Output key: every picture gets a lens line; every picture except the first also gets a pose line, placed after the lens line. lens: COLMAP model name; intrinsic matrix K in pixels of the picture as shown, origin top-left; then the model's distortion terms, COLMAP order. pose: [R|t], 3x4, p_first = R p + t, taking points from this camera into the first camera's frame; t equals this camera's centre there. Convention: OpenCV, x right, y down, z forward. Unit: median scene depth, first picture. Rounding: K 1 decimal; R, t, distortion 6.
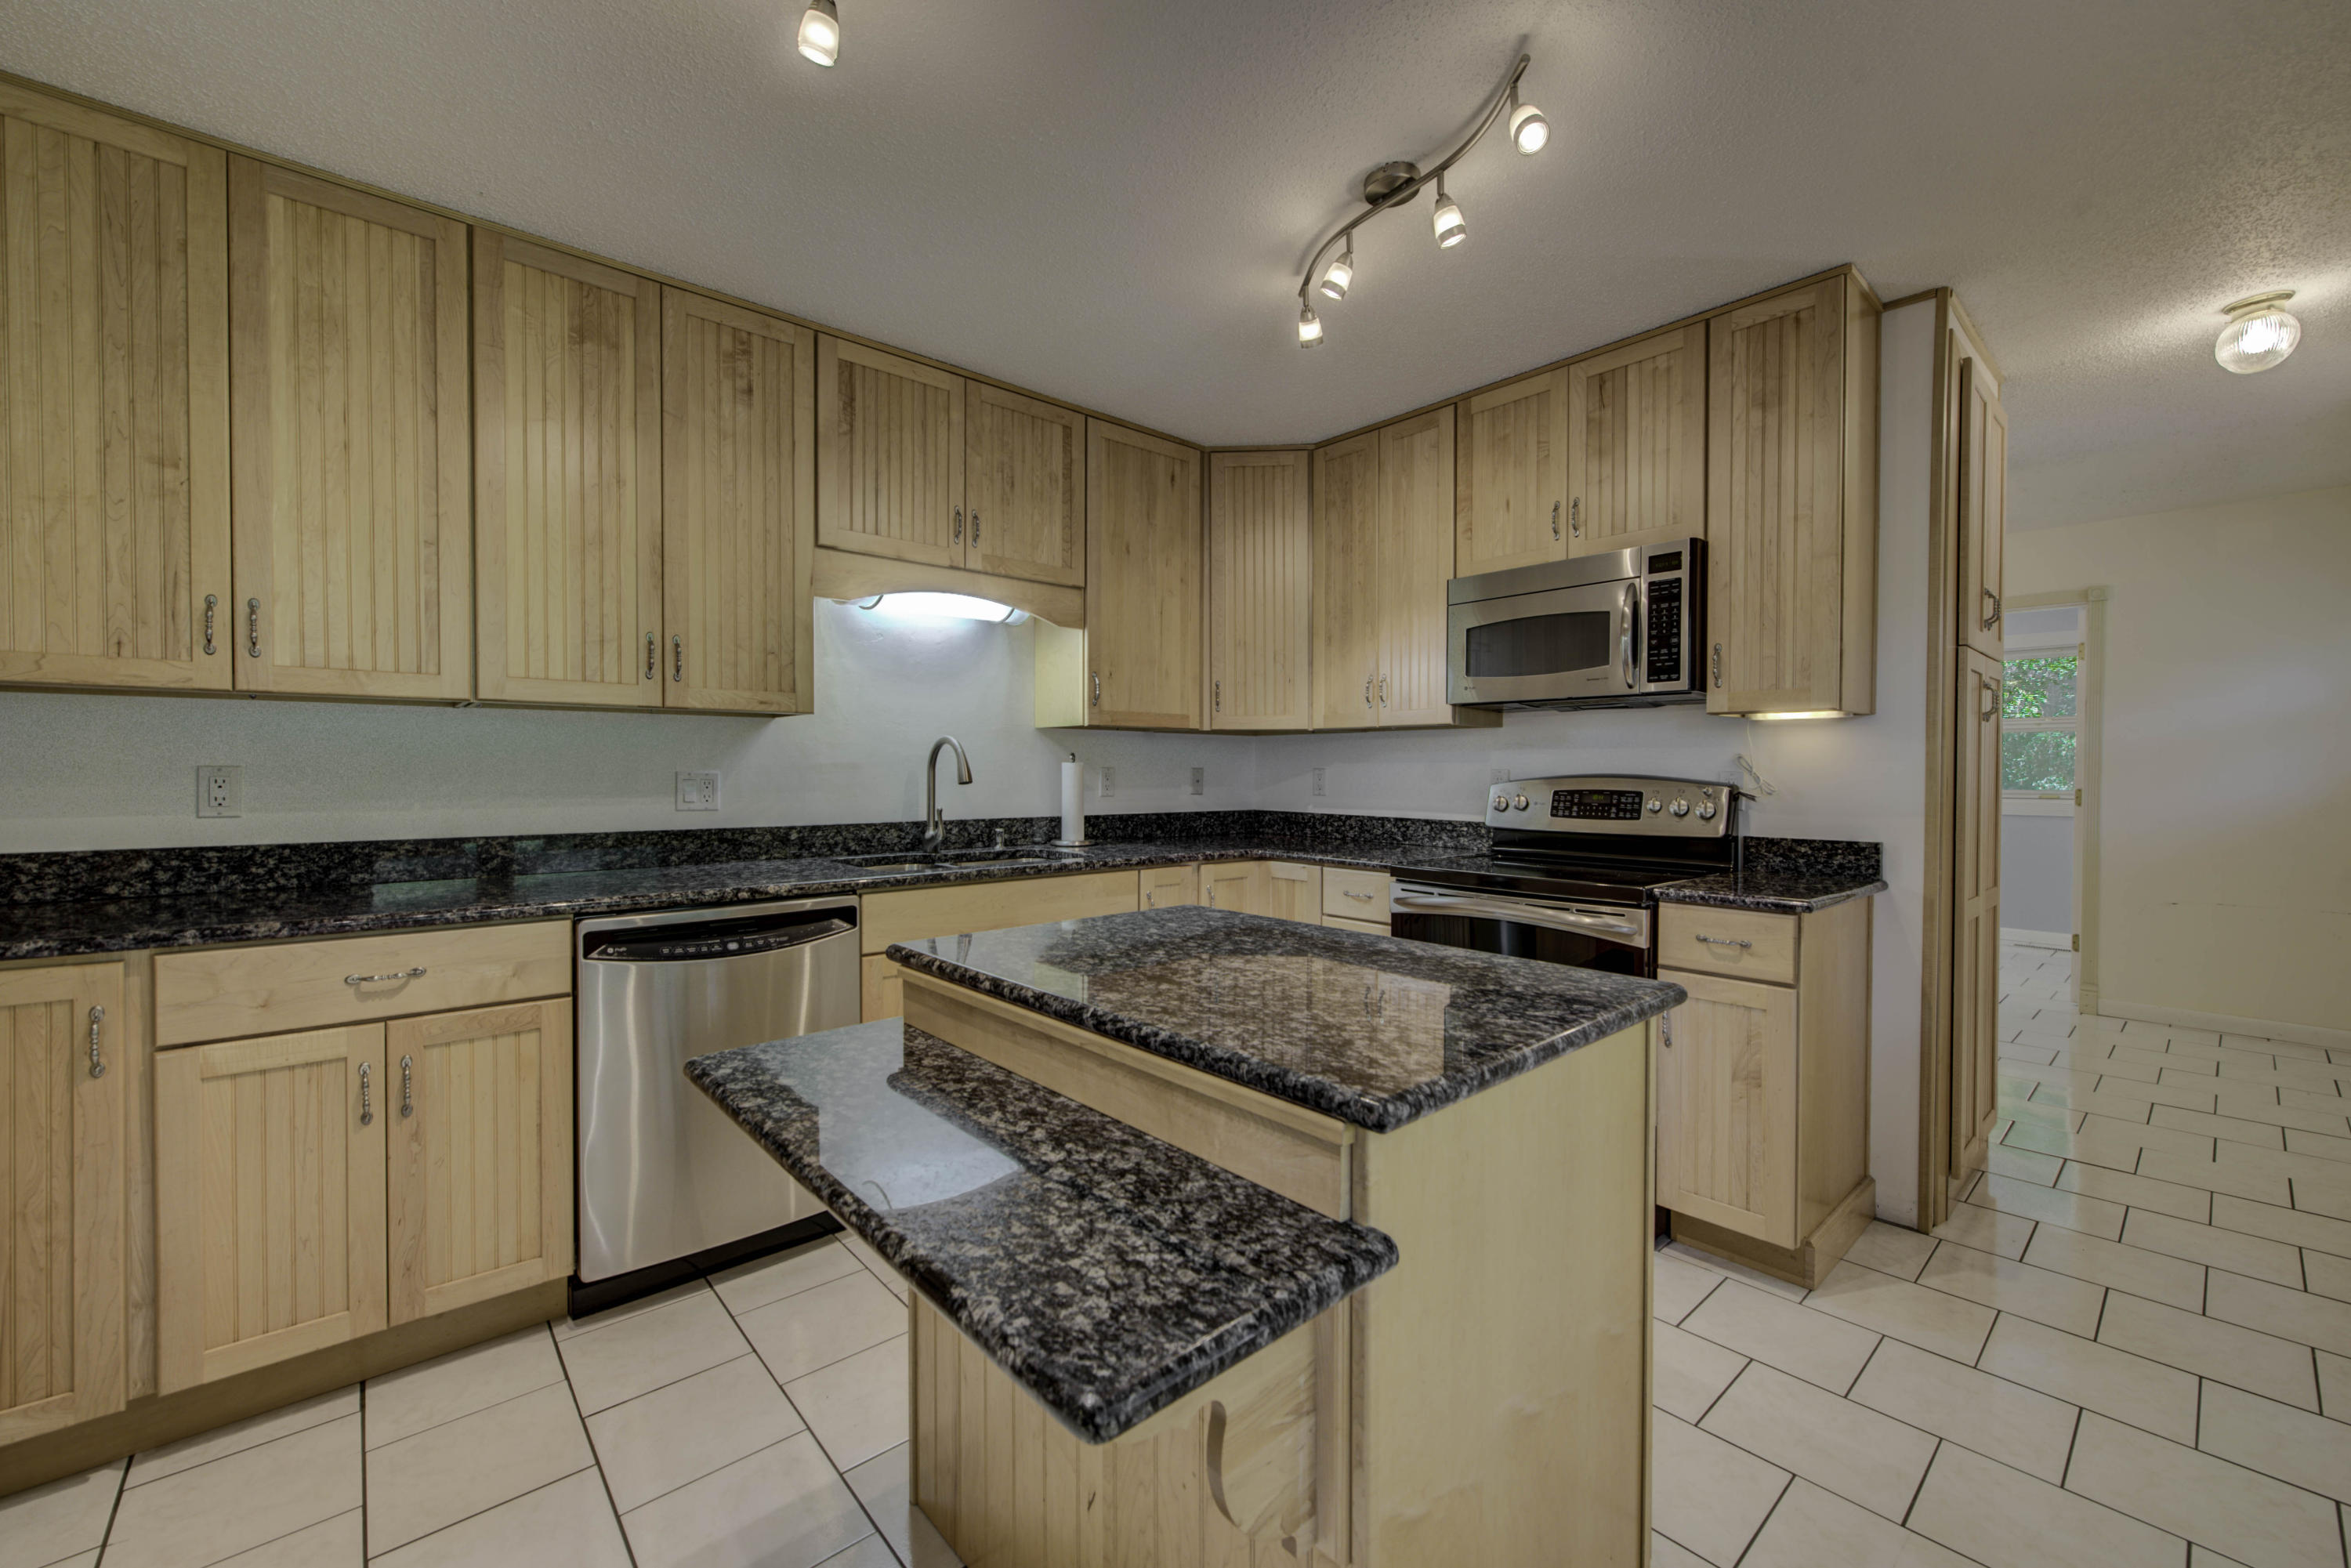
lens RADIAL K [[927.9, 0, 1156.0], [0, 927.9, 783.1], [0, 0, 1]] dist [0.002755, -0.000953]
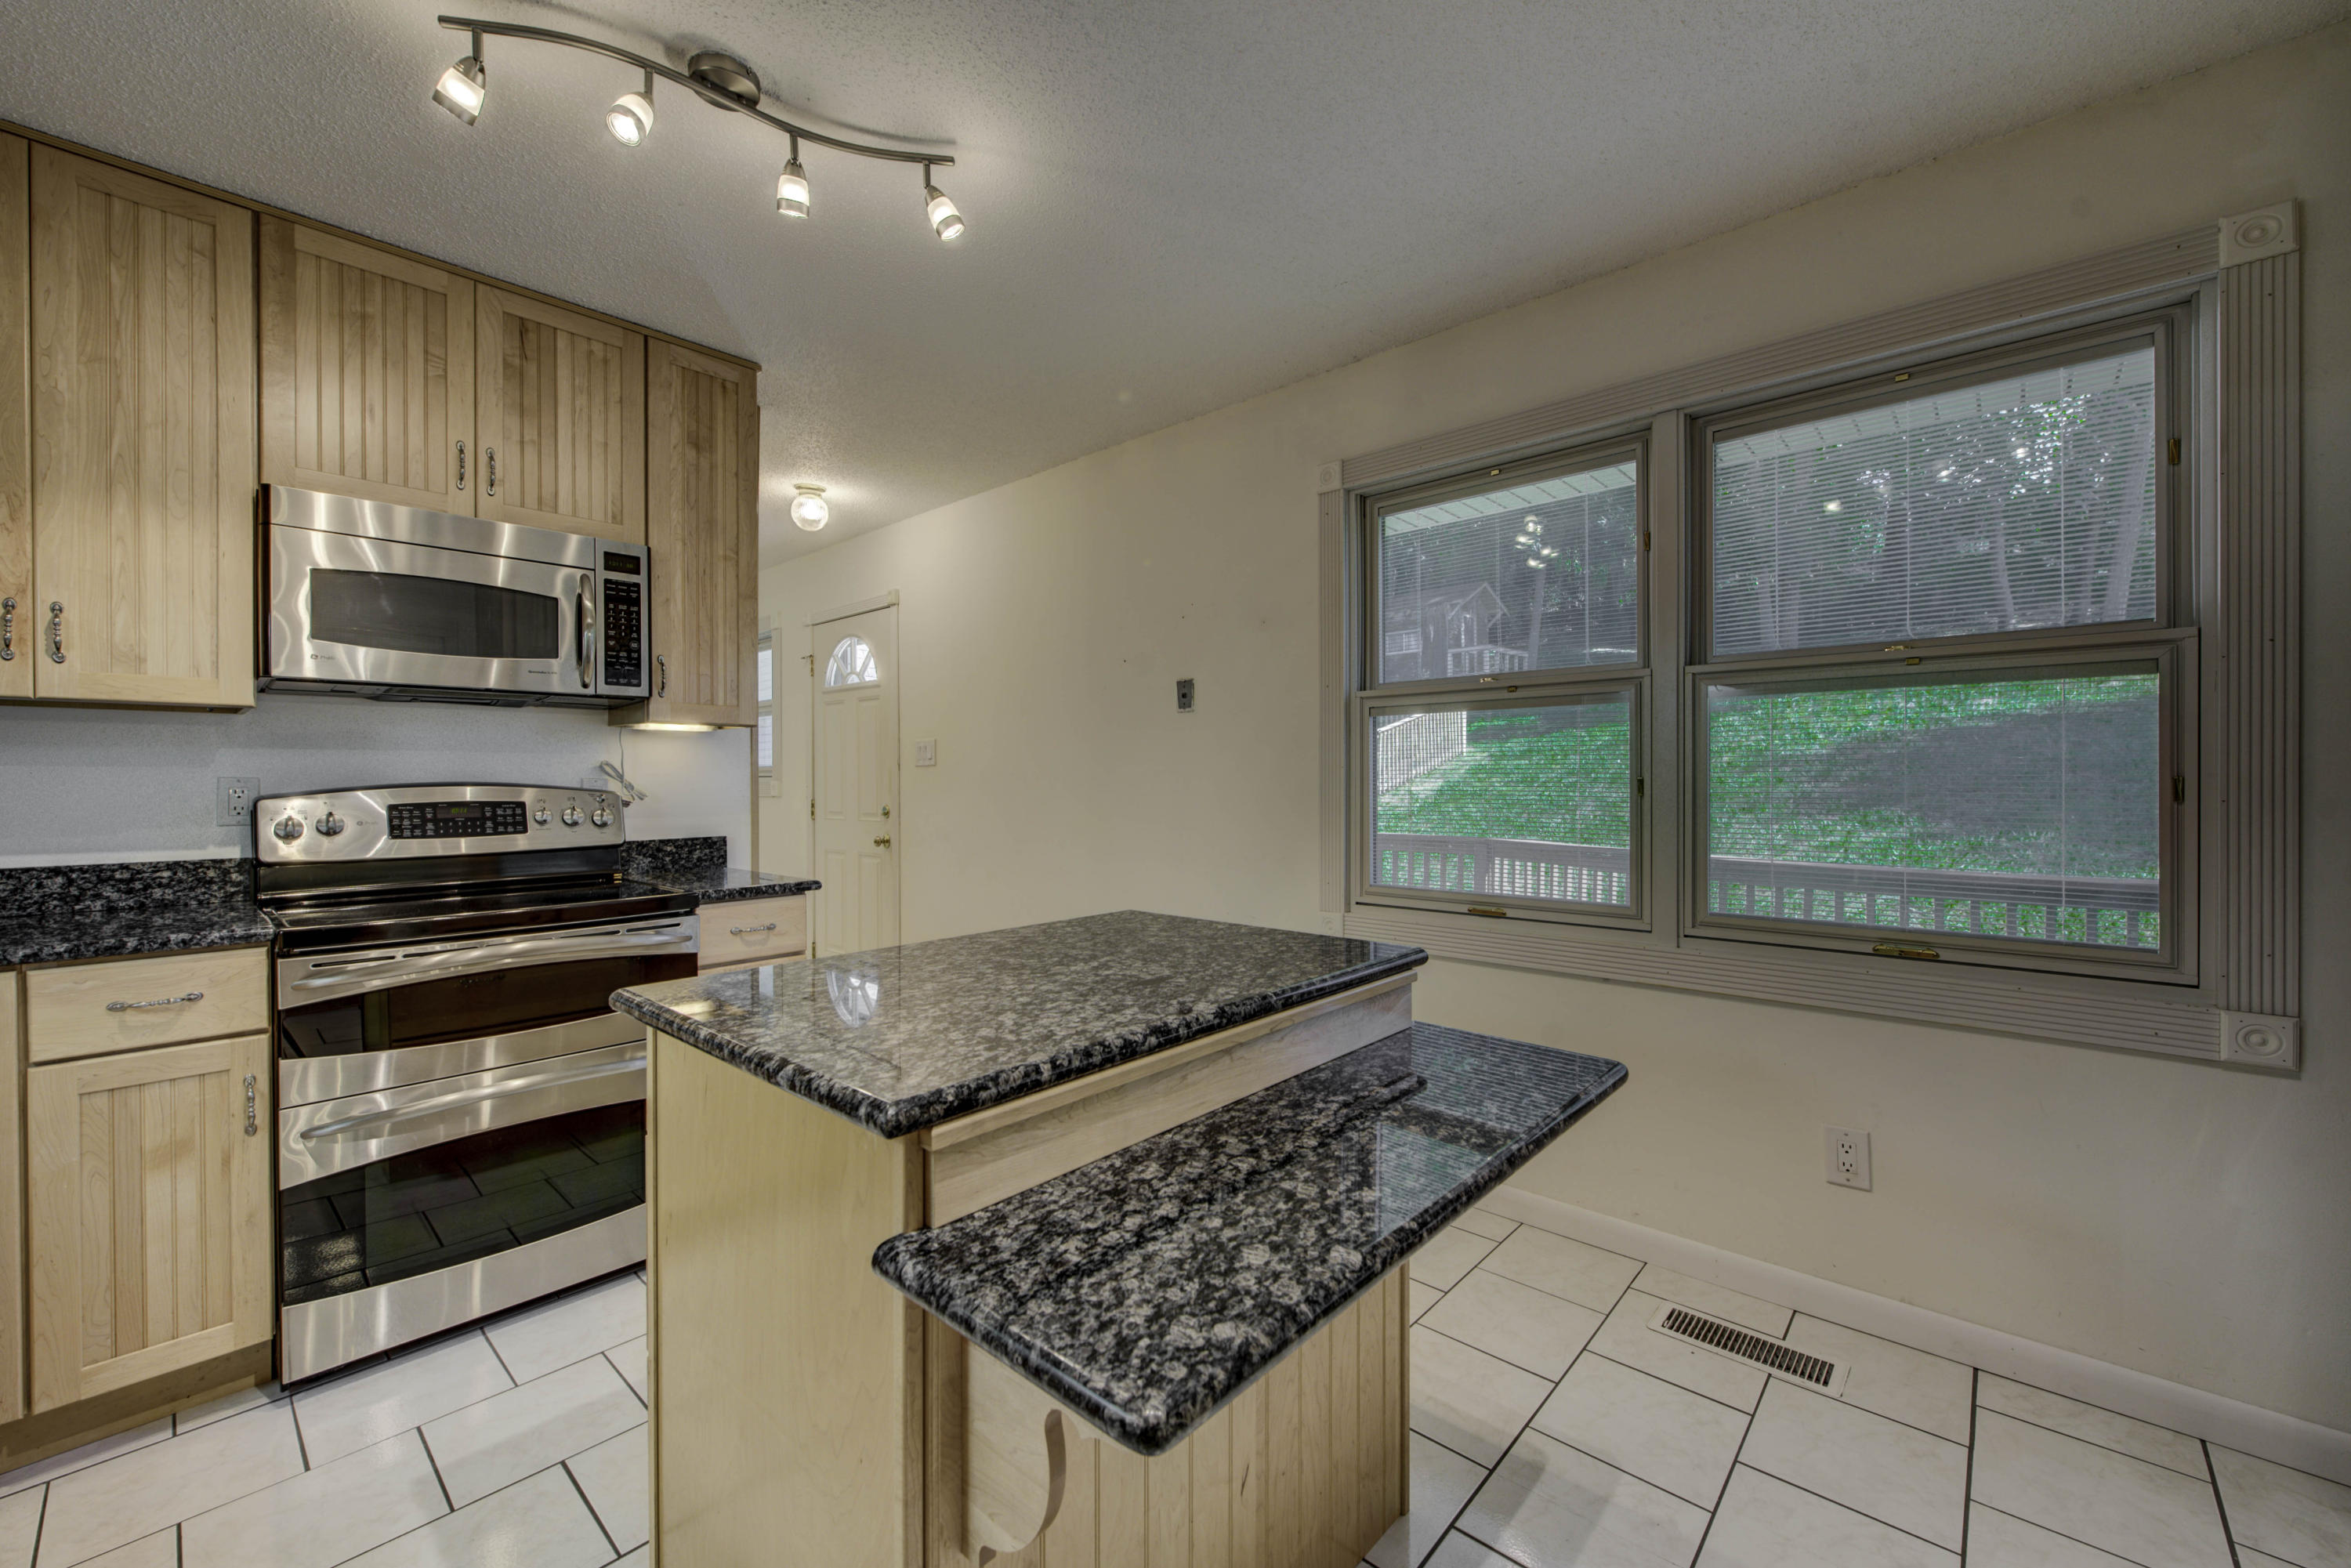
lens RADIAL K [[927.9, 0, 1187.1], [0, 927.9, 785.5], [0, 0, 1]] dist [0.002755, -0.000953]
pose [[-0.128726, -0.010188, 0.991628, -1.008264], [0.019293, 0.999732, 0.012776, -0.011816], [-0.991492, 0.020776, -0.128495, 1.105302]]
